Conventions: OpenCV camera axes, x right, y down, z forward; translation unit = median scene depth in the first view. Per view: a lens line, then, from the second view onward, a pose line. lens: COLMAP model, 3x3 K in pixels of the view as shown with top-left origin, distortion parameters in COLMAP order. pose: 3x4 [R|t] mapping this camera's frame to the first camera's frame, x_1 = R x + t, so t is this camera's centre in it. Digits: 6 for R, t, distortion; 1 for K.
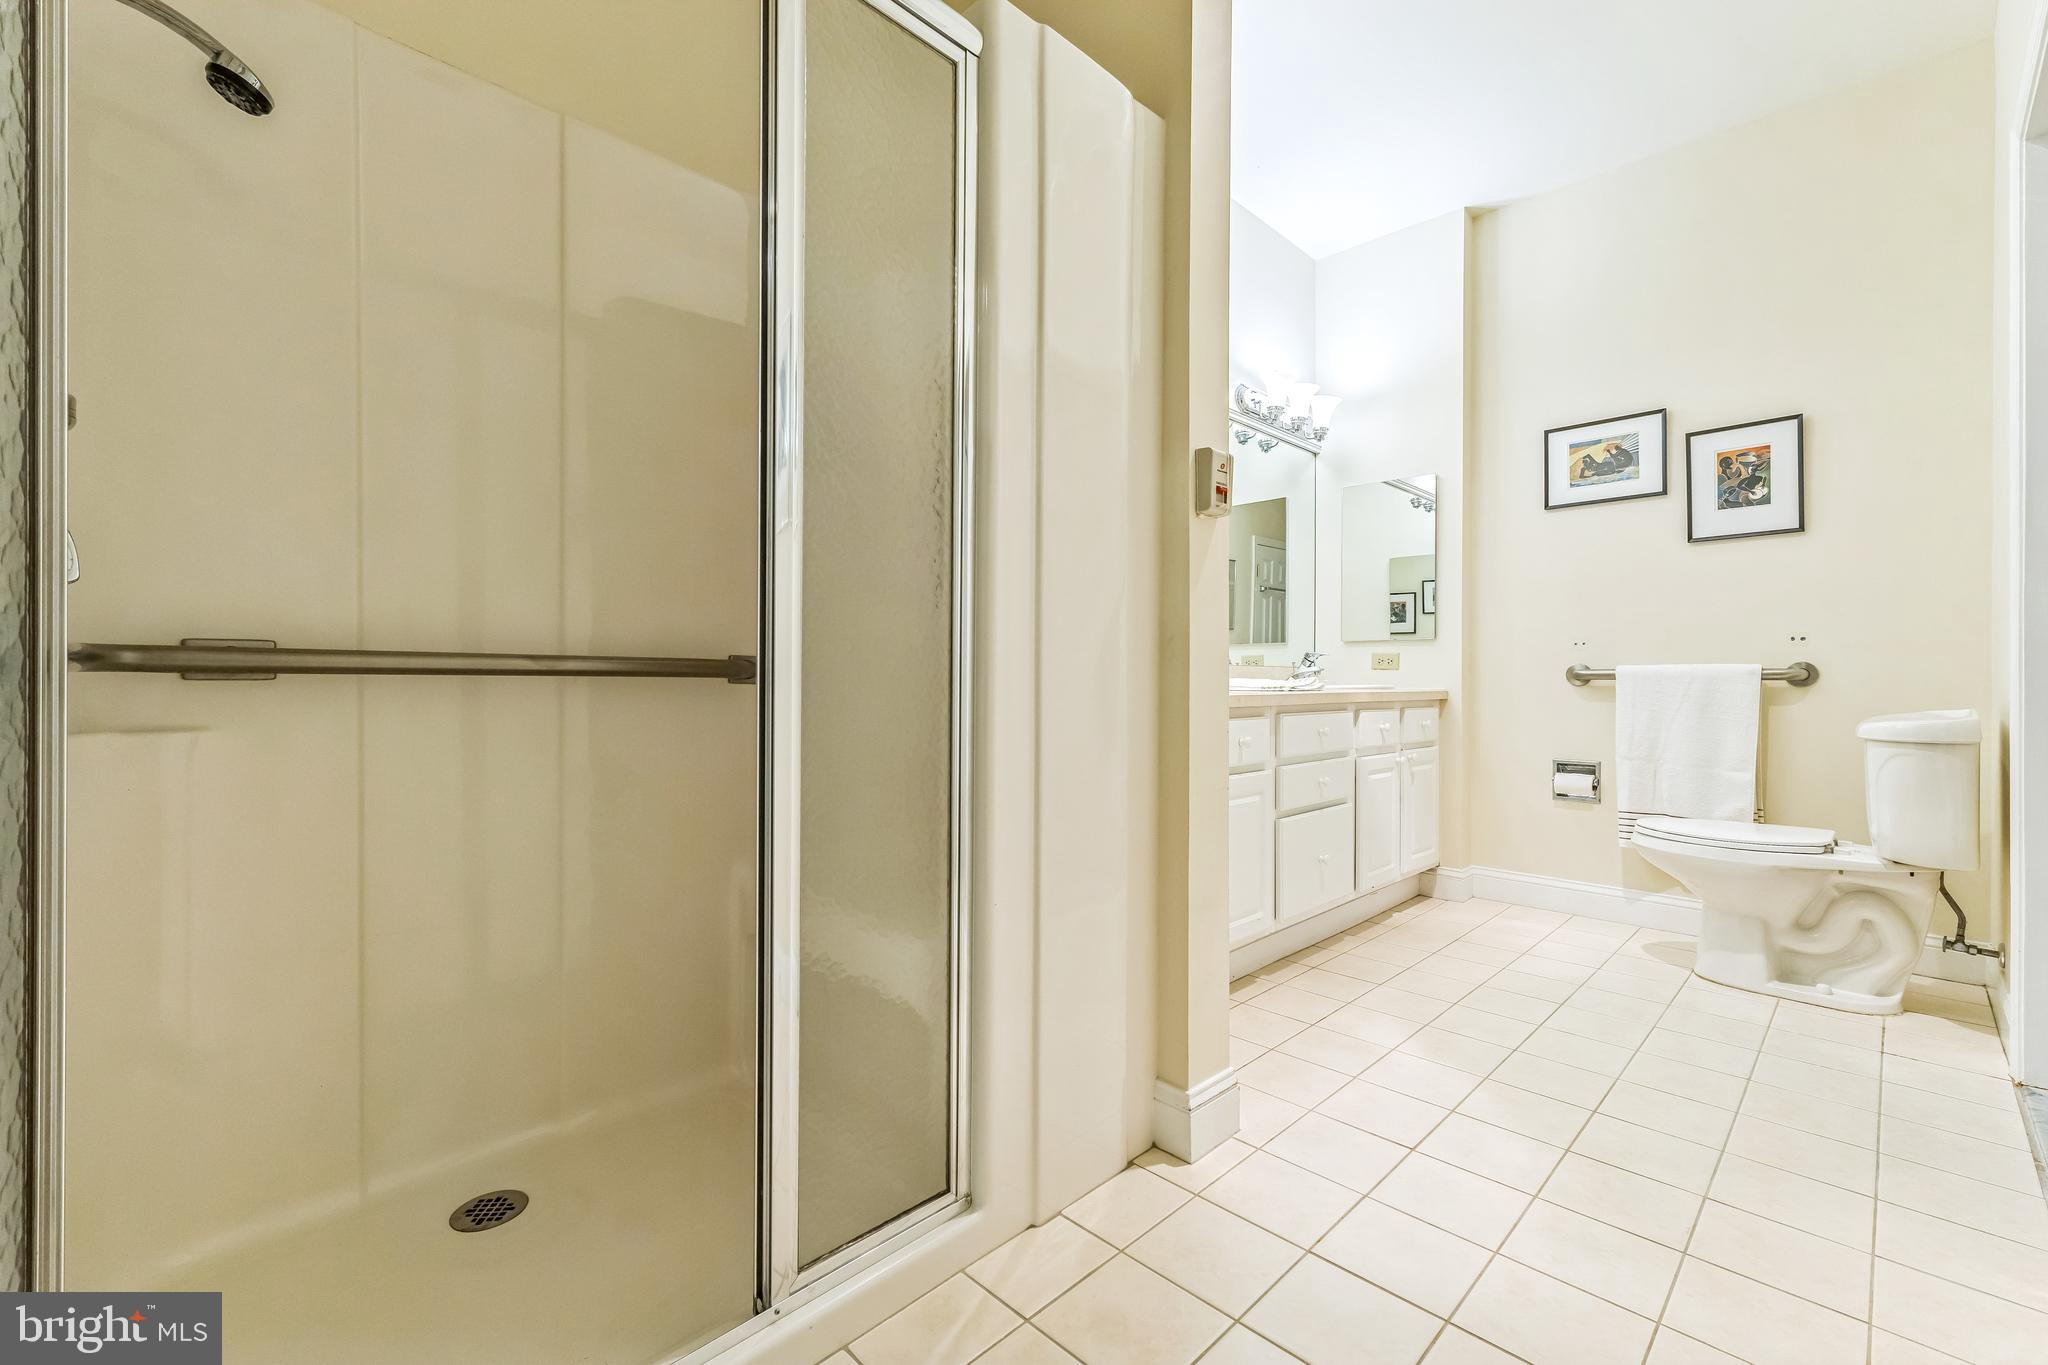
lens RADIAL K [[867.1, 0, 1025.9], [0, 867.1, 671.0], [0, 0, 1]] dist [0.001990, 0.000270]
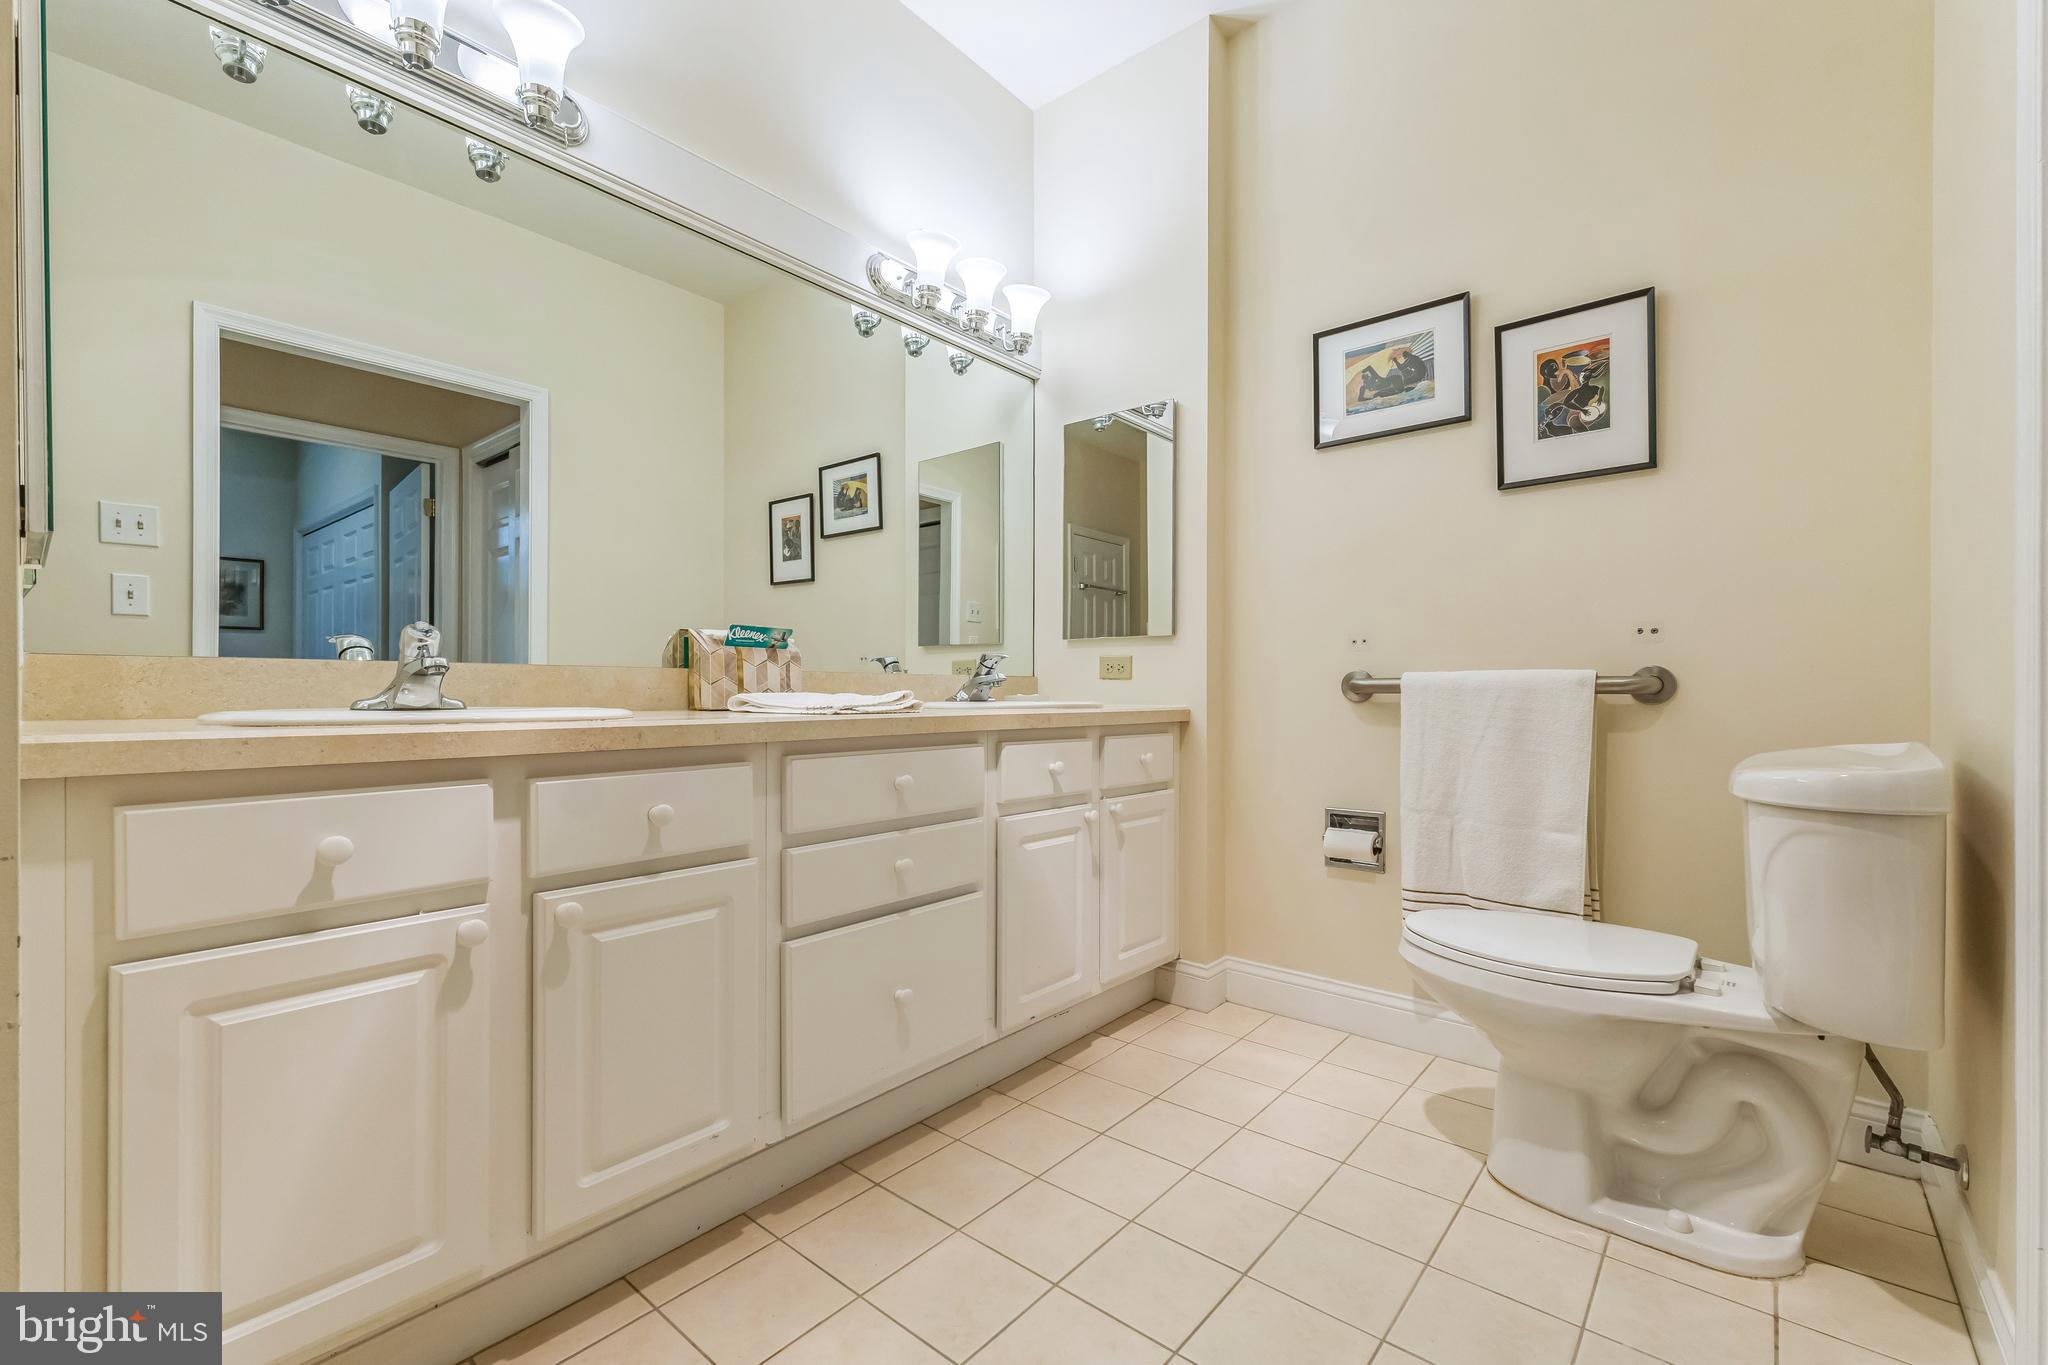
lens RADIAL K [[866.4, 0, 1032.5], [0, 866.4, 686.6], [0, 0, 1]] dist [0.003454, 0.000566]
pose [[0.996166, -0.001697, 0.087465, 0.351320], [0.001474, 0.999995, 0.002621, 0.002703], [-0.087469, -0.002482, 0.996164, 0.368769]]
